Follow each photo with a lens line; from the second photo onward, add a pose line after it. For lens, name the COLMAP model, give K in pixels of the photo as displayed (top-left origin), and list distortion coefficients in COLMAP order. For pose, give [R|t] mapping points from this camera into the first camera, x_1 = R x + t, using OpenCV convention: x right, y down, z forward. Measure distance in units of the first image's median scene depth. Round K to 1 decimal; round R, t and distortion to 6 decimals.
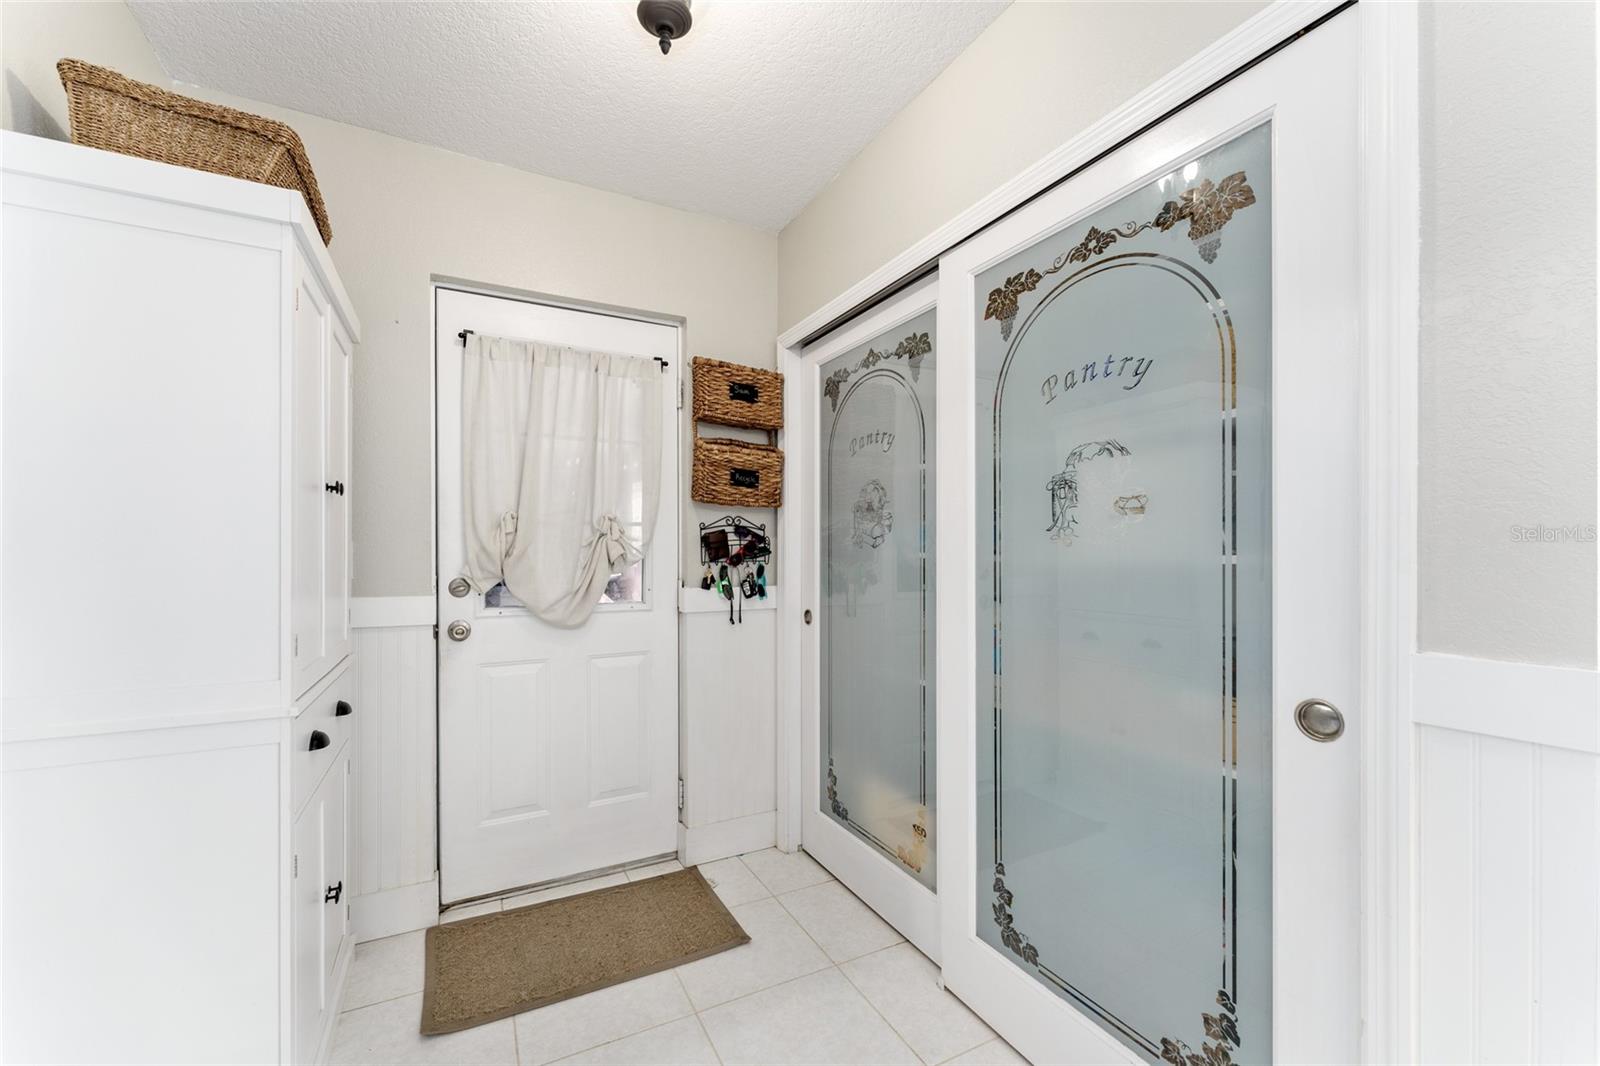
lens RADIAL K [[639.1, 0, 795.6], [0, 639.1, 551.5], [0, 0, 1]] dist [0.001093, 0.000289]
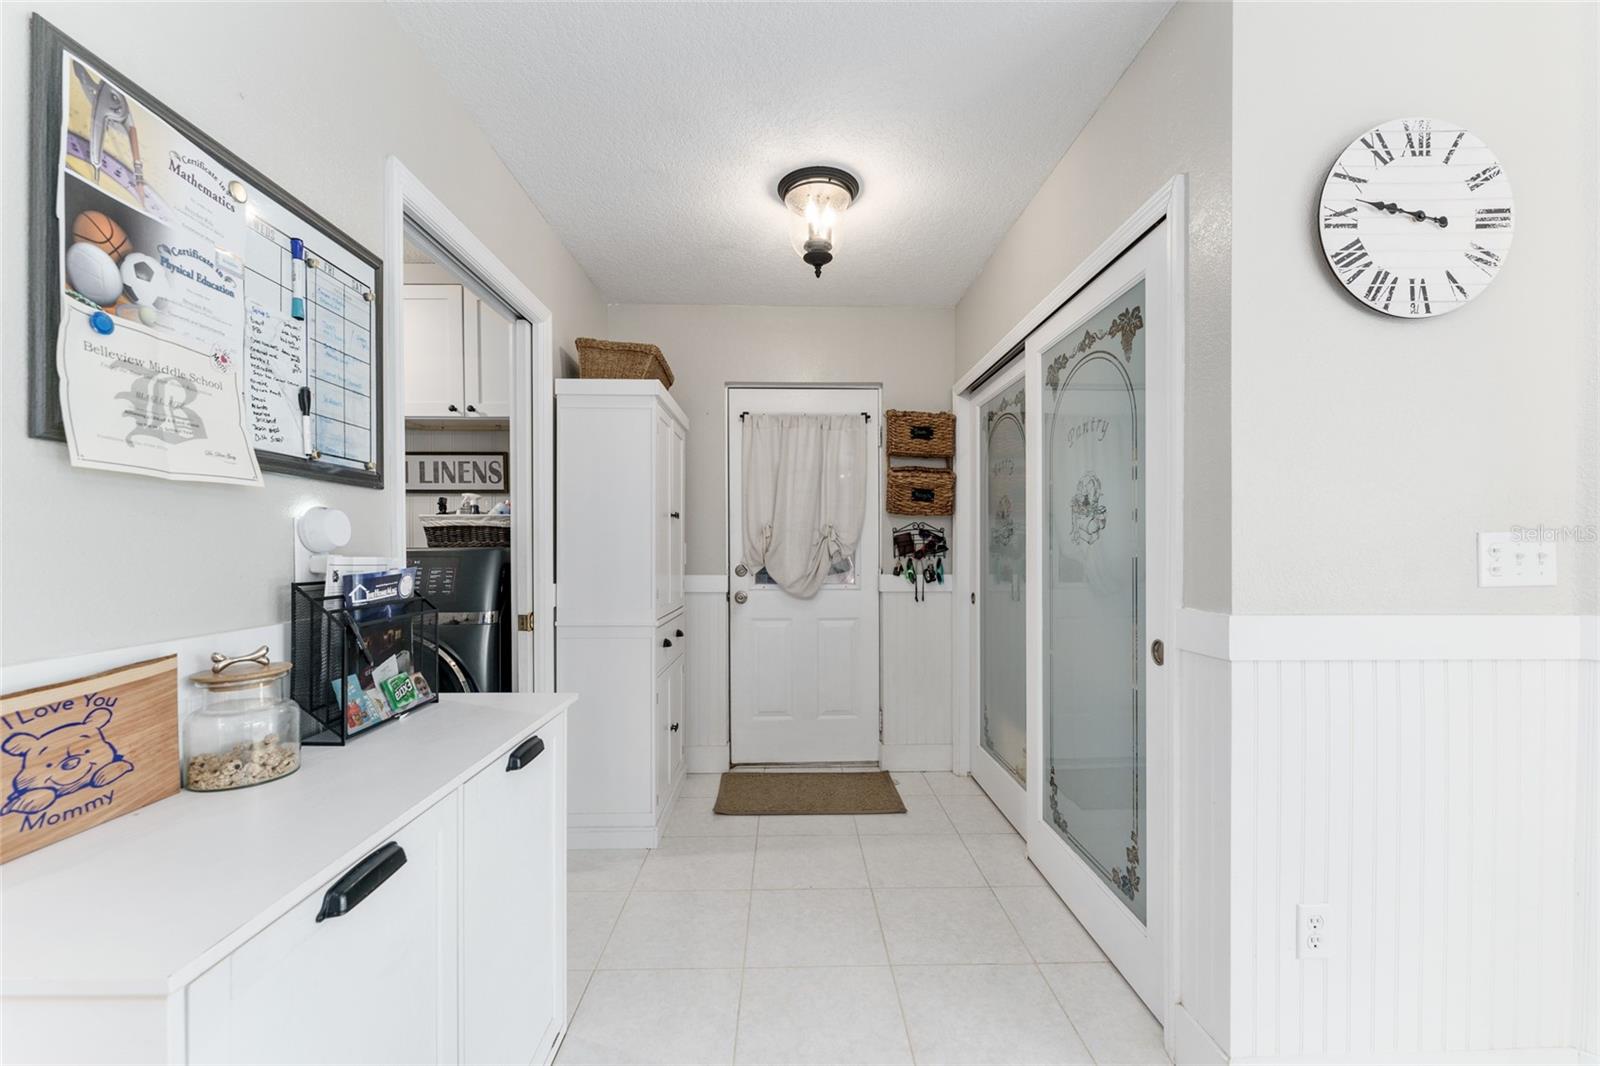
lens RADIAL K [[639.1, 0, 804.3], [0, 639.1, 547.6], [0, 0, 1]] dist [0.001093, 0.000289]
pose [[0.900016, -0.001323, -0.435855, 0.312884], [0.001079, 0.999999, -0.000809, -0.001091], [0.435856, 0.000258, 0.900016, -0.374325]]
